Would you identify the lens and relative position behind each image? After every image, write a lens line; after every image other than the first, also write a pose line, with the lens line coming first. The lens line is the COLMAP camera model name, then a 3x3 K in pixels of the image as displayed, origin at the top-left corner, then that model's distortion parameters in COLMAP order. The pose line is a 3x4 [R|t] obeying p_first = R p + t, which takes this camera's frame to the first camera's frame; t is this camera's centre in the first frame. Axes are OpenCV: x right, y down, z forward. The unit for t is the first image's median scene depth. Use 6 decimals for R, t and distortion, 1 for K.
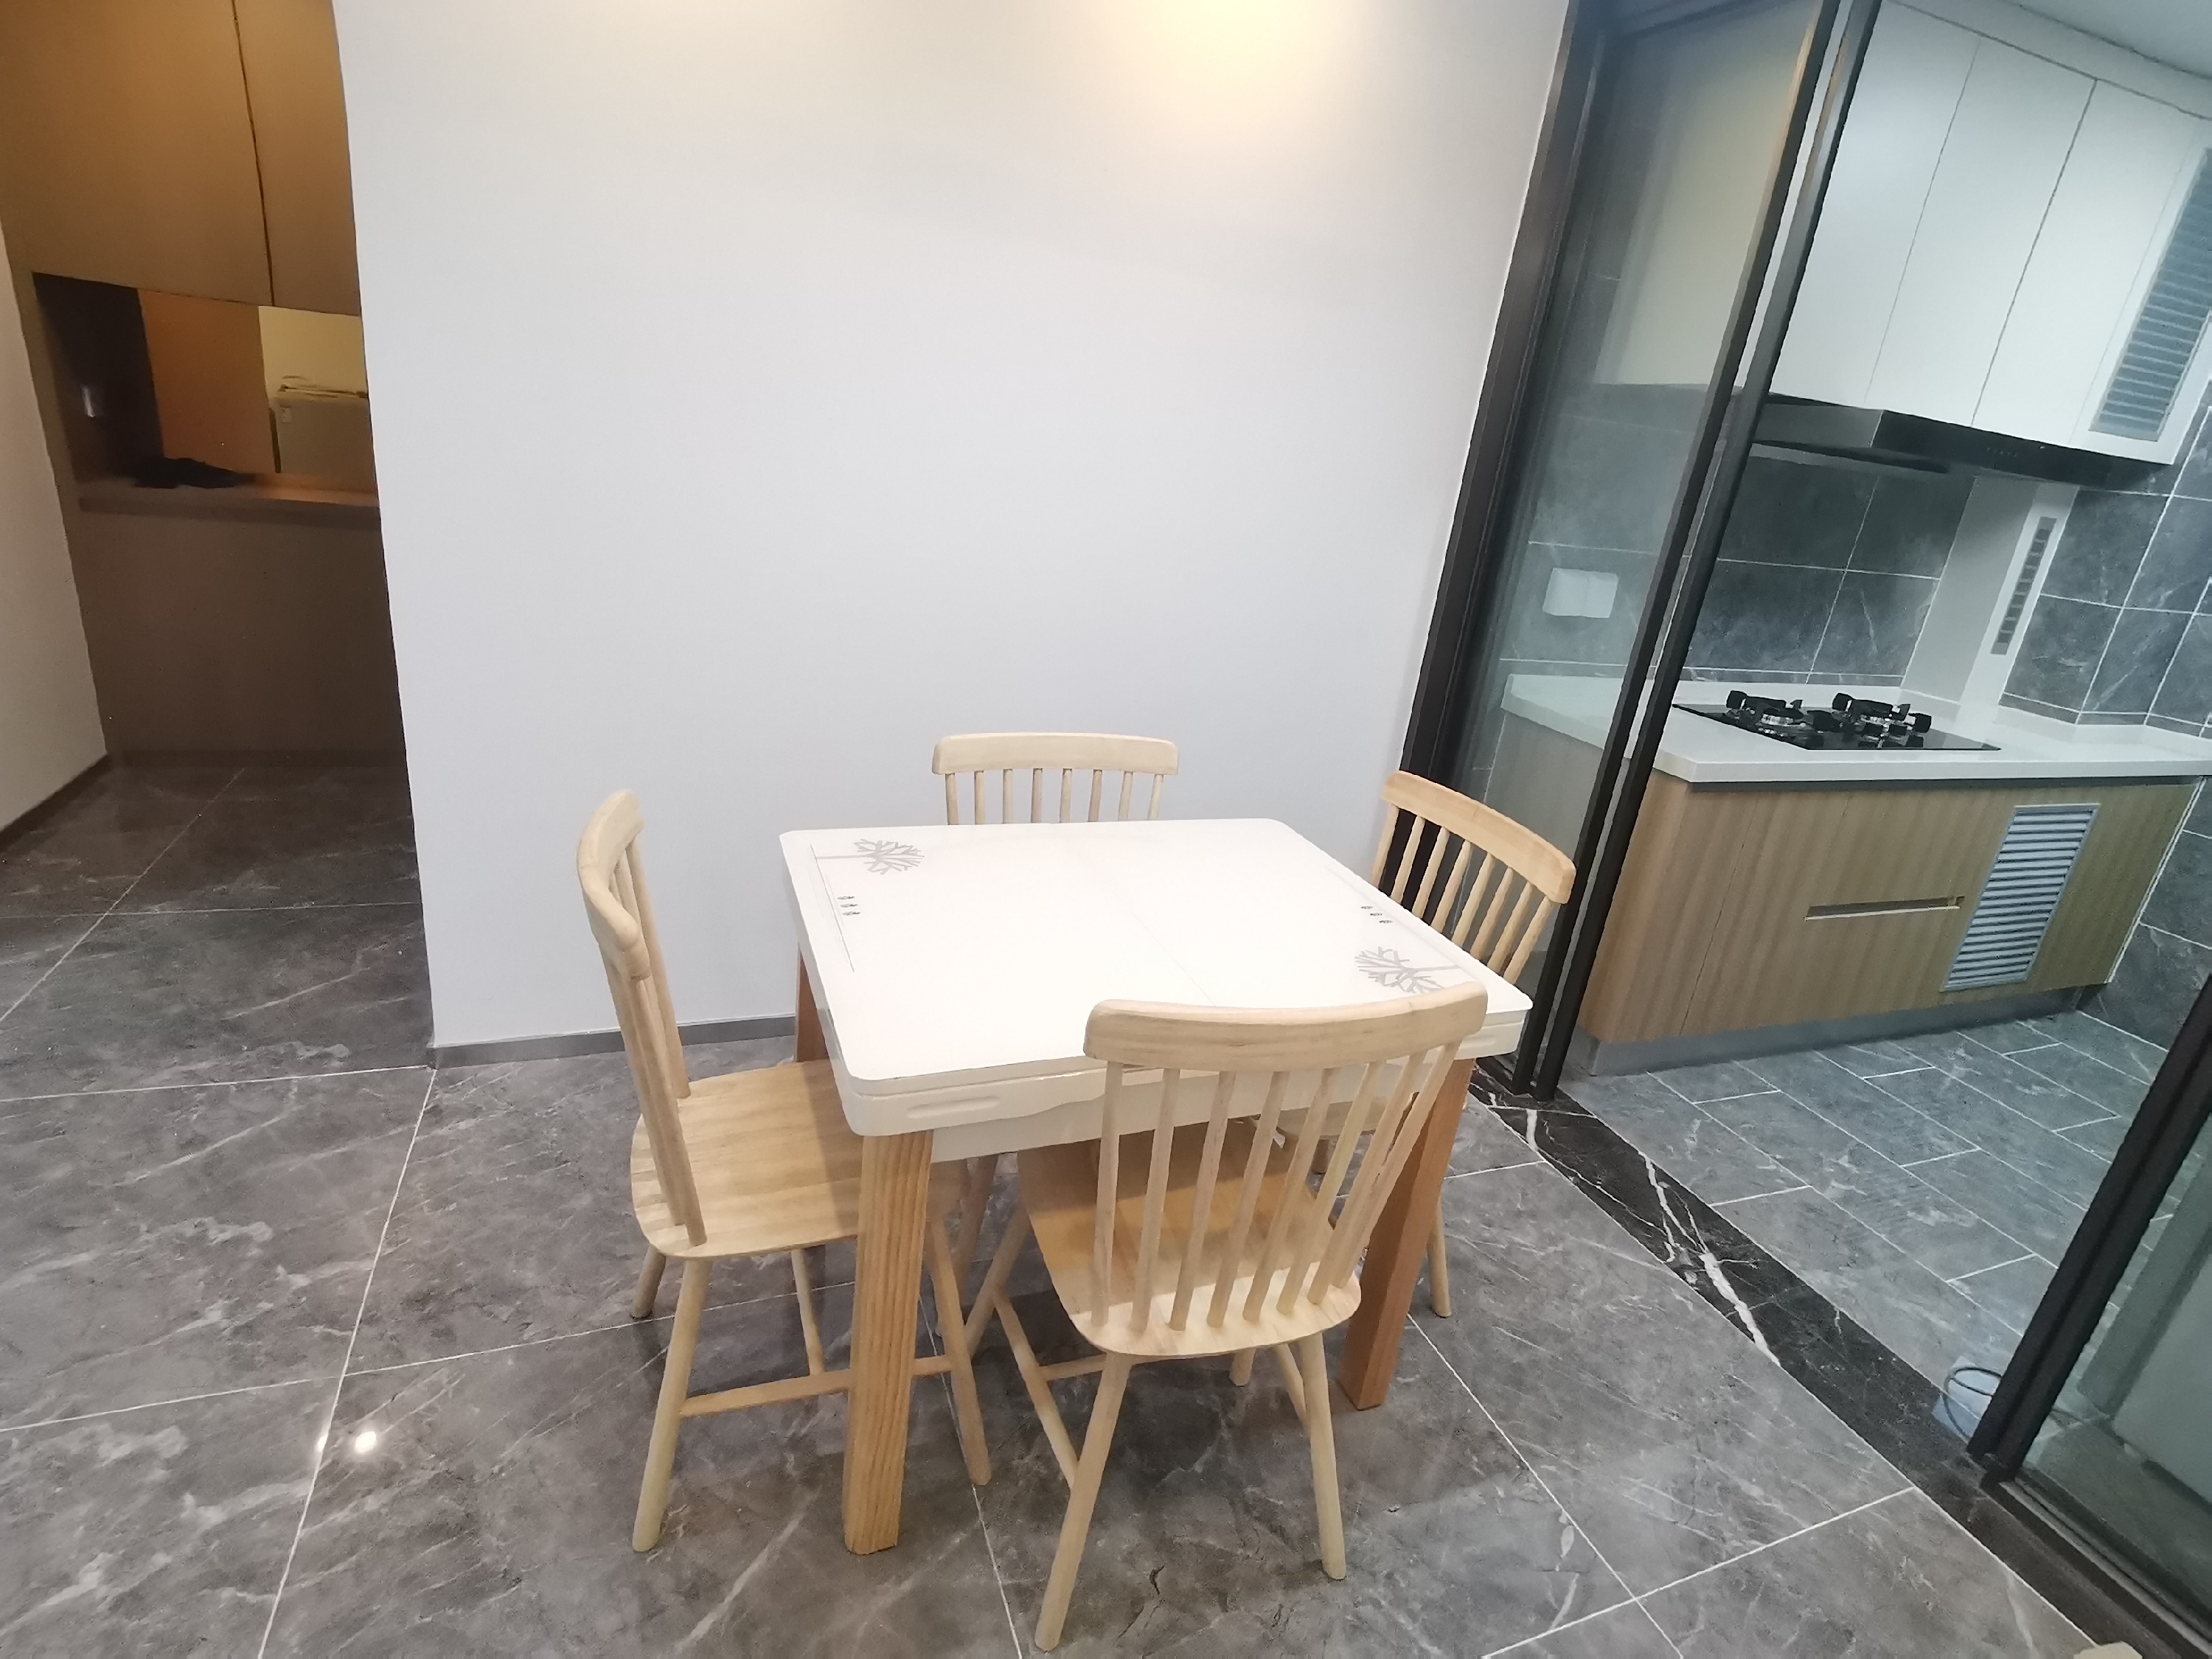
lens RADIAL K [[1081.8, 0, 1187.0], [0, 1081.8, 841.5], [0, 0, 1]] dist [-0.010006, 0.001672]
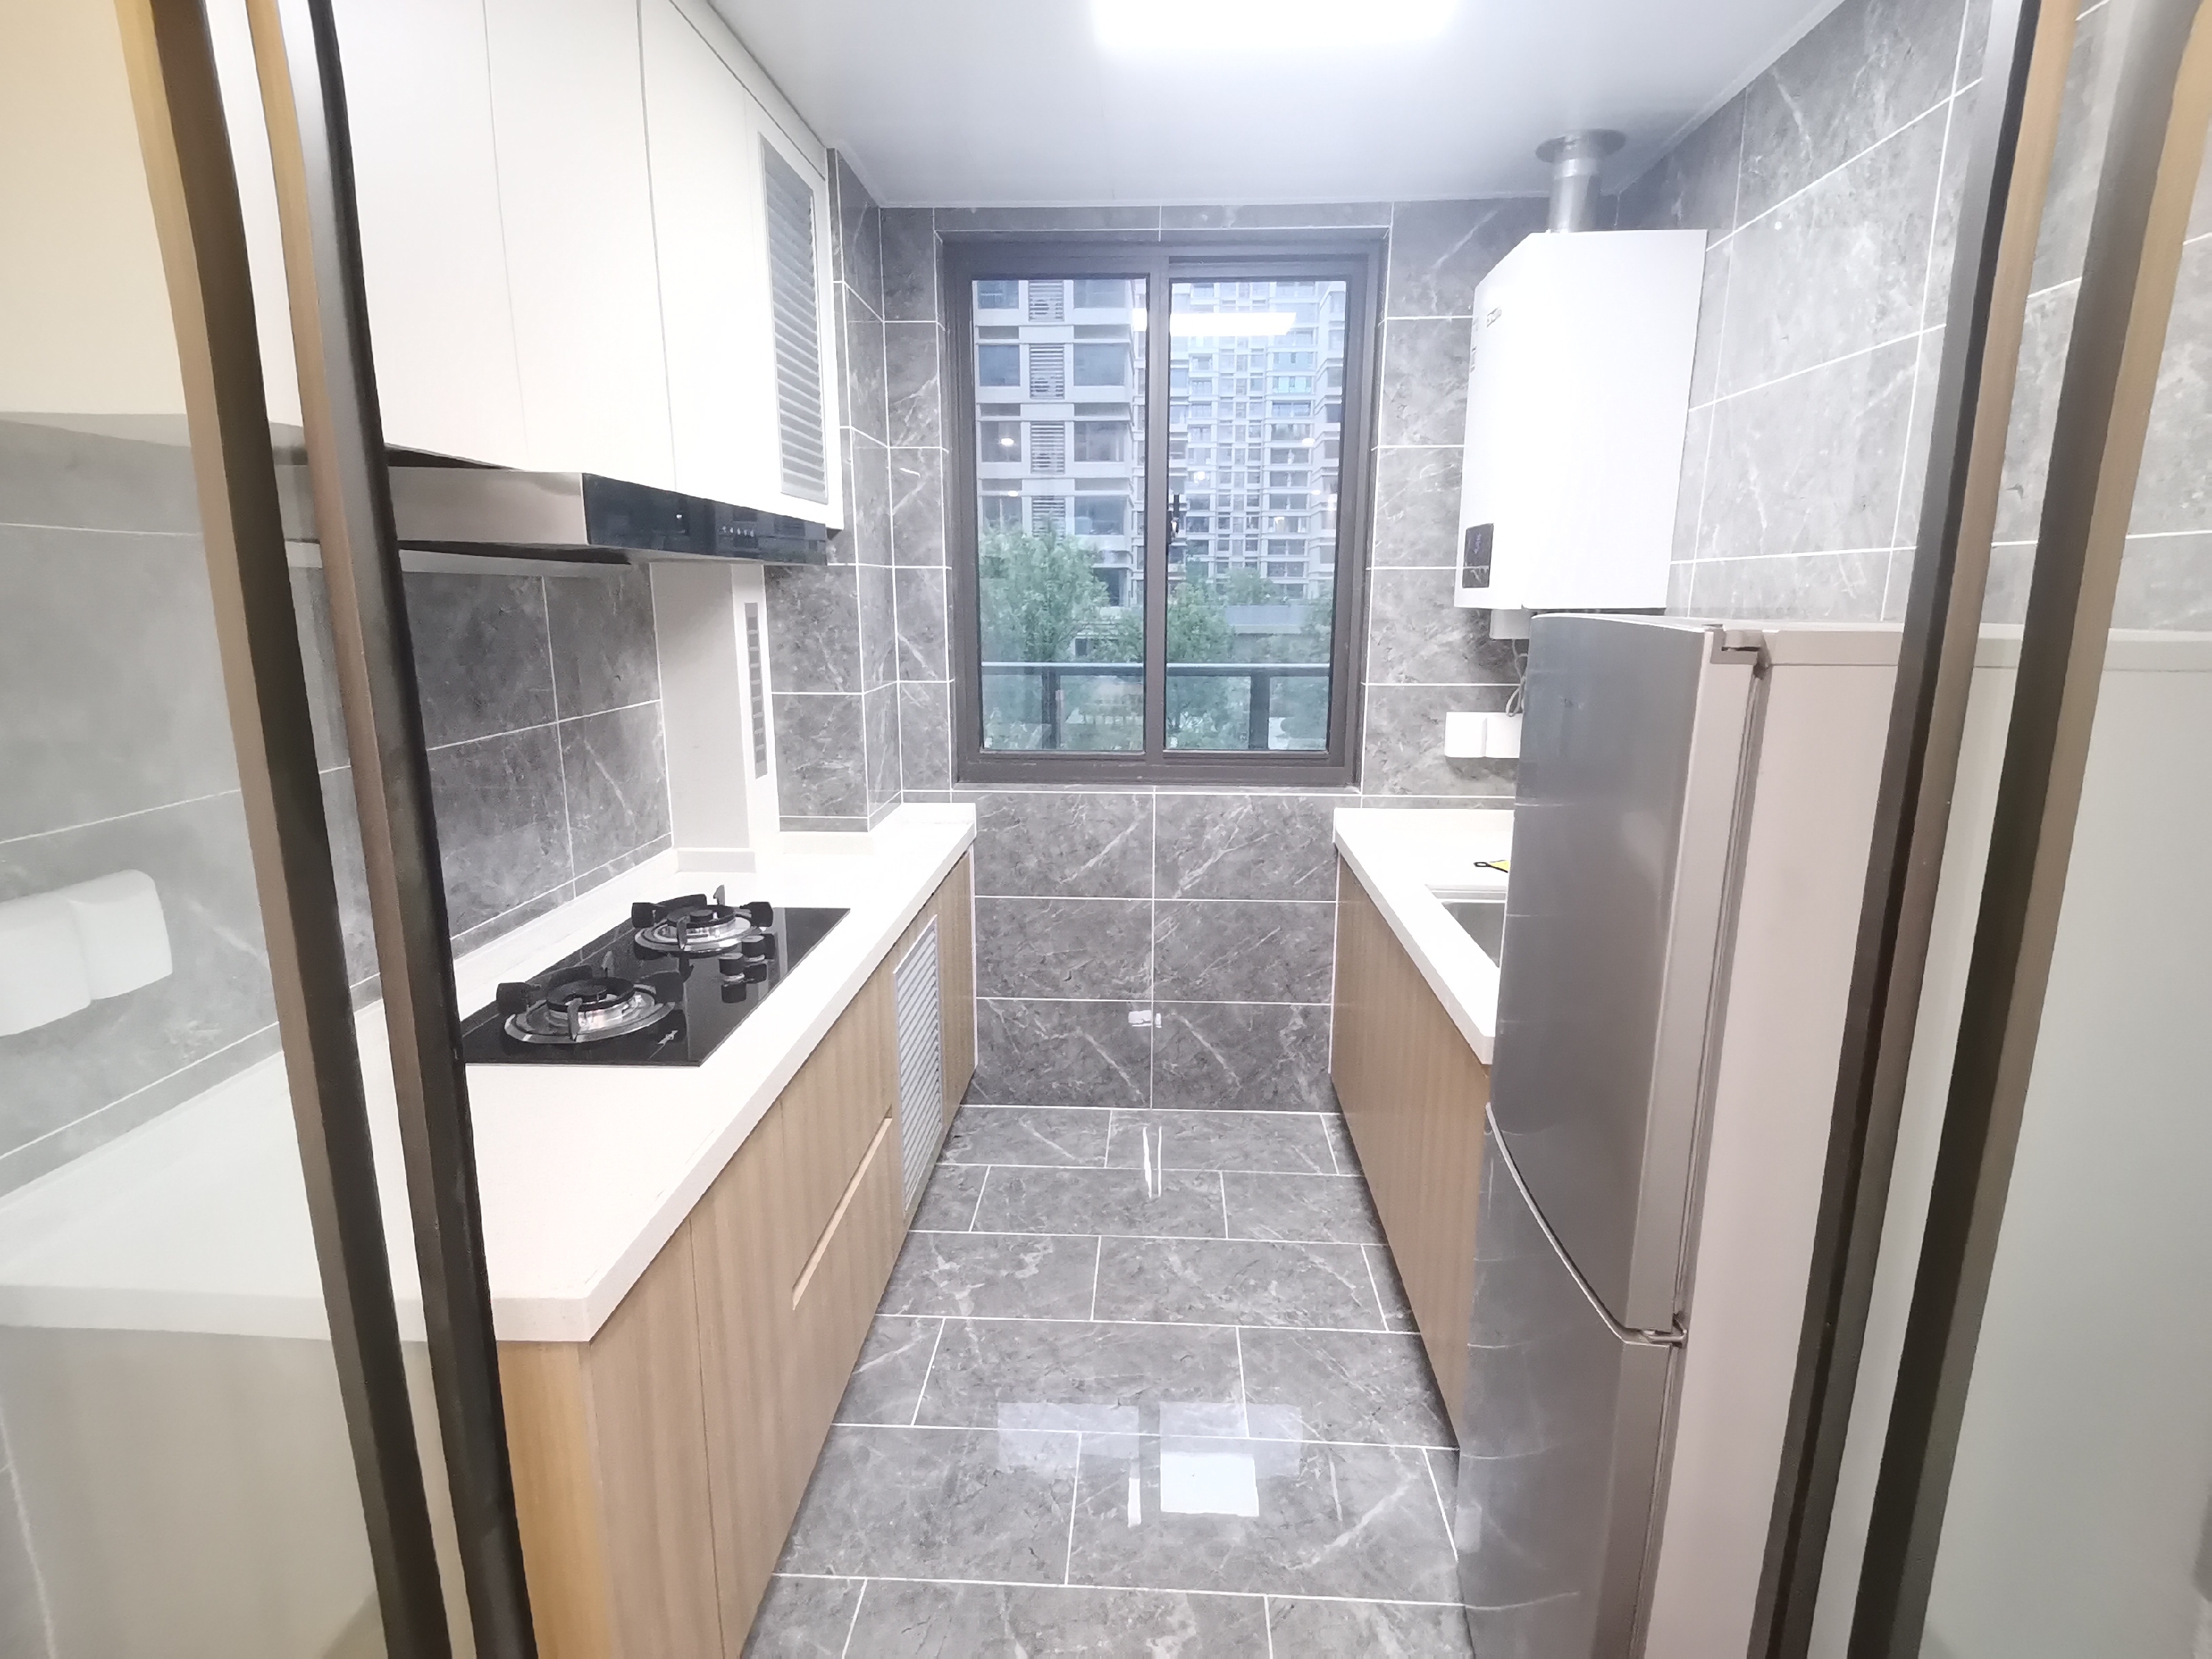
lens RADIAL K [[1081.8, 0, 1097.3], [0, 1081.8, 833.0], [0, 0, 1]] dist [-0.010006, 0.001672]
pose [[0.428797, -0.305069, 0.850333, 0.184629], [0.360001, 0.920996, 0.148882, -0.171792], [-0.828572, 0.242280, 0.504745, 0.428332]]
